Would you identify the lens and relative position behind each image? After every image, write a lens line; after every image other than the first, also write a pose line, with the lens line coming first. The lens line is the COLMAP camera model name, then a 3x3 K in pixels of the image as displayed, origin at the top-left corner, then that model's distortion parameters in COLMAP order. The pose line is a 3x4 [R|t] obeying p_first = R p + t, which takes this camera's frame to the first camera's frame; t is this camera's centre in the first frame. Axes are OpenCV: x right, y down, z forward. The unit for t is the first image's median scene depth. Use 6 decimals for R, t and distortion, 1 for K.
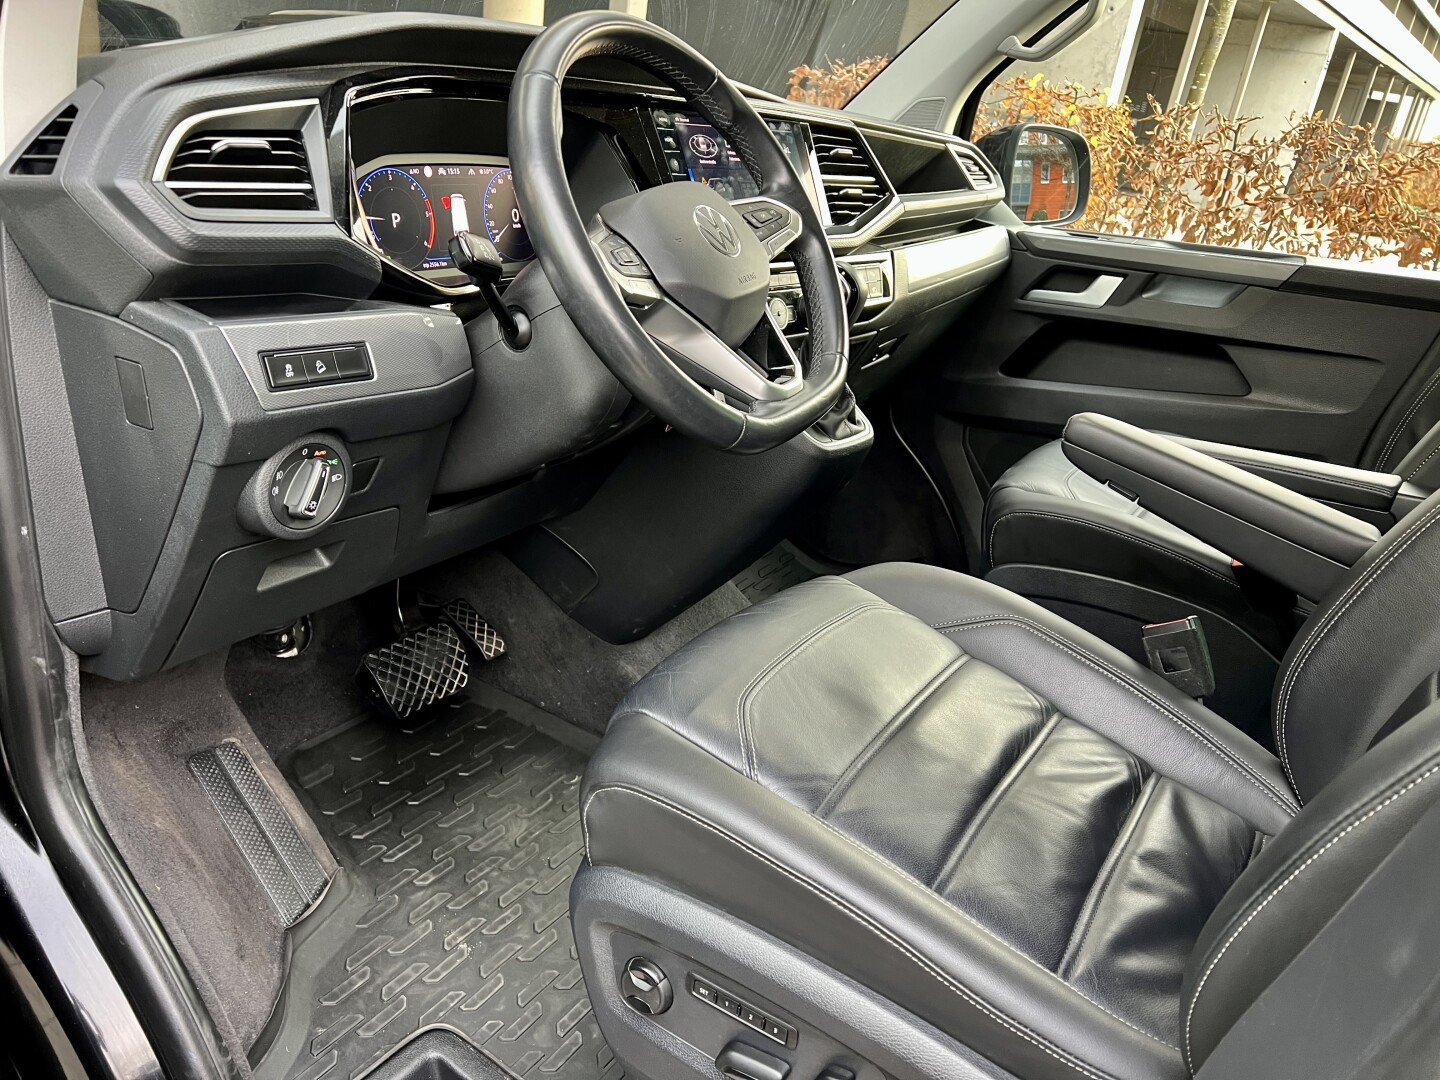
lens RADIAL K [[1085.8, 0, 729.2], [0, 1085.8, 538.1], [0, 0, 1]] dist [0.058861, -0.062911]
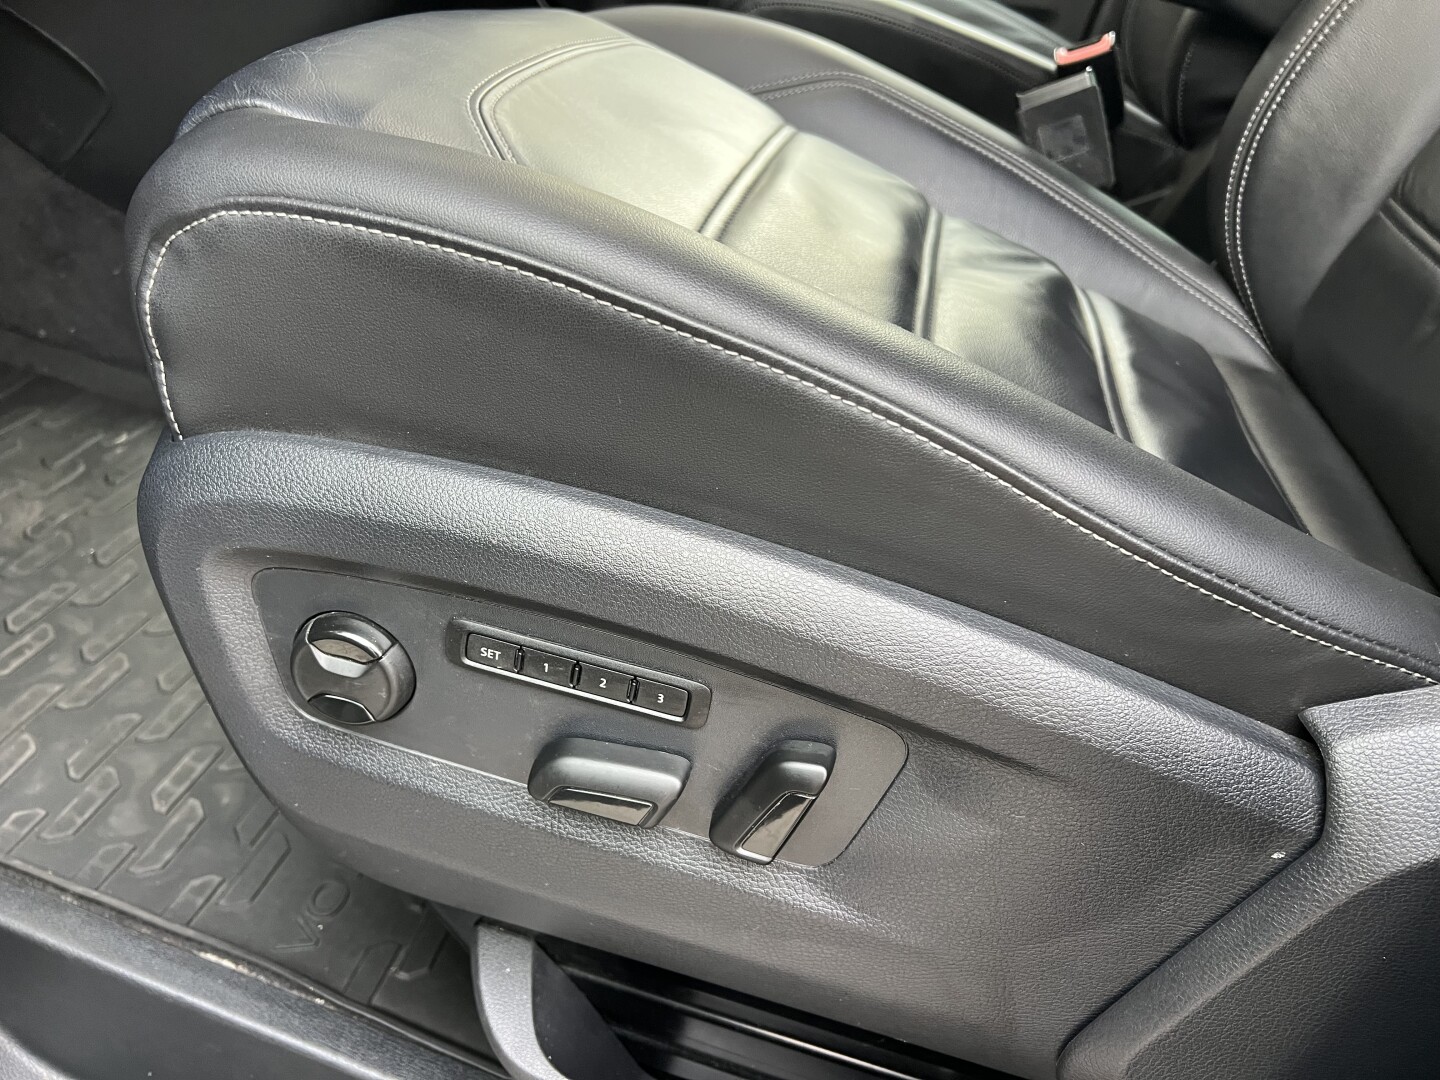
lens RADIAL K [[1133.0, 0, 719.5], [0, 1133.0, 526.9], [0, 0, 1]] dist [0.069962, -0.078657]
pose [[0.936695, -0.116177, 0.330311, -0.058805], [0.037755, 0.971363, 0.234583, 0.171551], [-0.348105, -0.207262, 0.914257, 0.363366]]
